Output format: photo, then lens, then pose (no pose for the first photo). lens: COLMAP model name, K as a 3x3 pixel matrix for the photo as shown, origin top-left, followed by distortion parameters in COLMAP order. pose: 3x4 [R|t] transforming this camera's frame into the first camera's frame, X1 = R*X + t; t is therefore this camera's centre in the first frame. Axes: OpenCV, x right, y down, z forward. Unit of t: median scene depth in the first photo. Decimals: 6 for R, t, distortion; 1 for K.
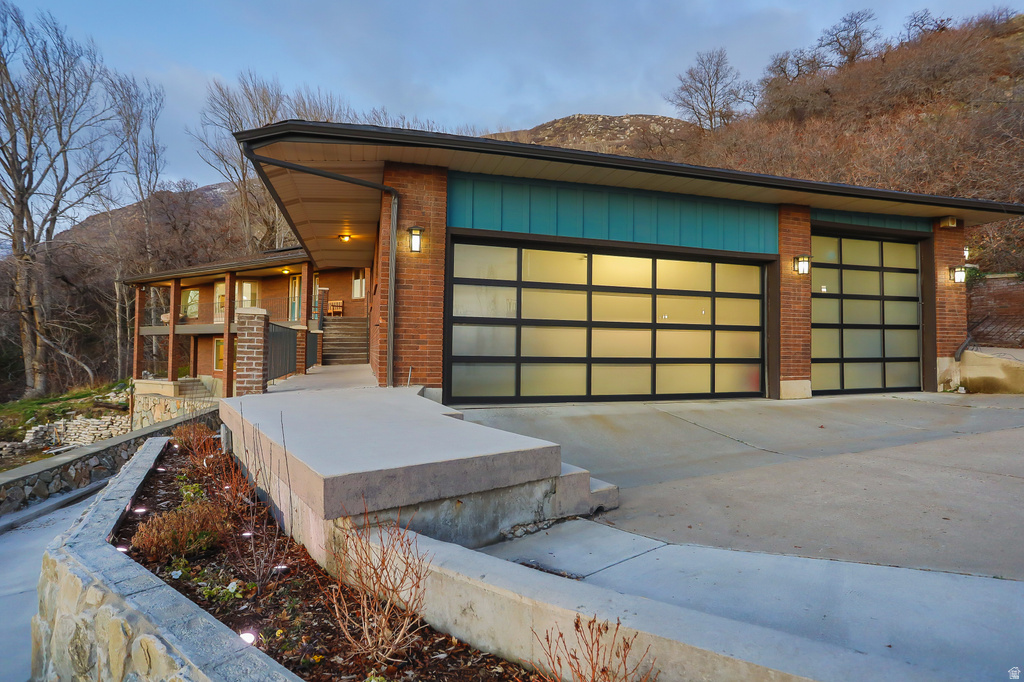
lens RADIAL K [[521.4, 0, 509.8], [0, 521.4, 336.0], [0, 0, 1]] dist [-0.064924, 0.022470]
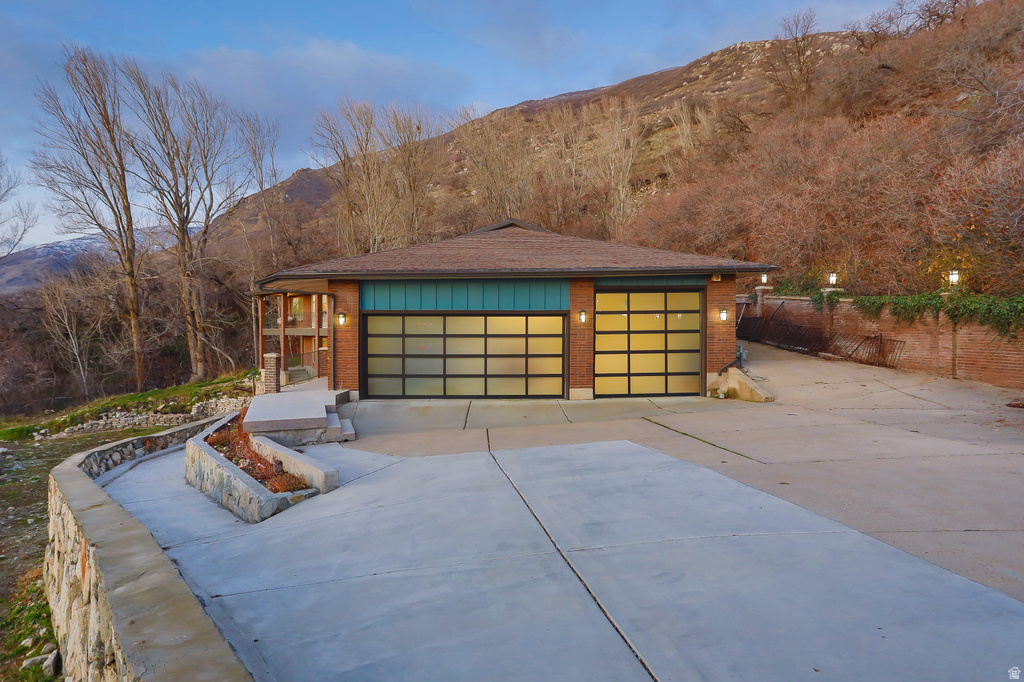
lens RADIAL K [[573.8, 0, 509.5], [0, 573.8, 337.7], [0, 0, 1]] dist [-0.054711, 0.001037]
pose [[0.966763, -0.005997, -0.255604, 0.299360], [0.018405, 0.998764, 0.046178, -0.059145], [0.255011, -0.049347, 0.965678, -0.291810]]
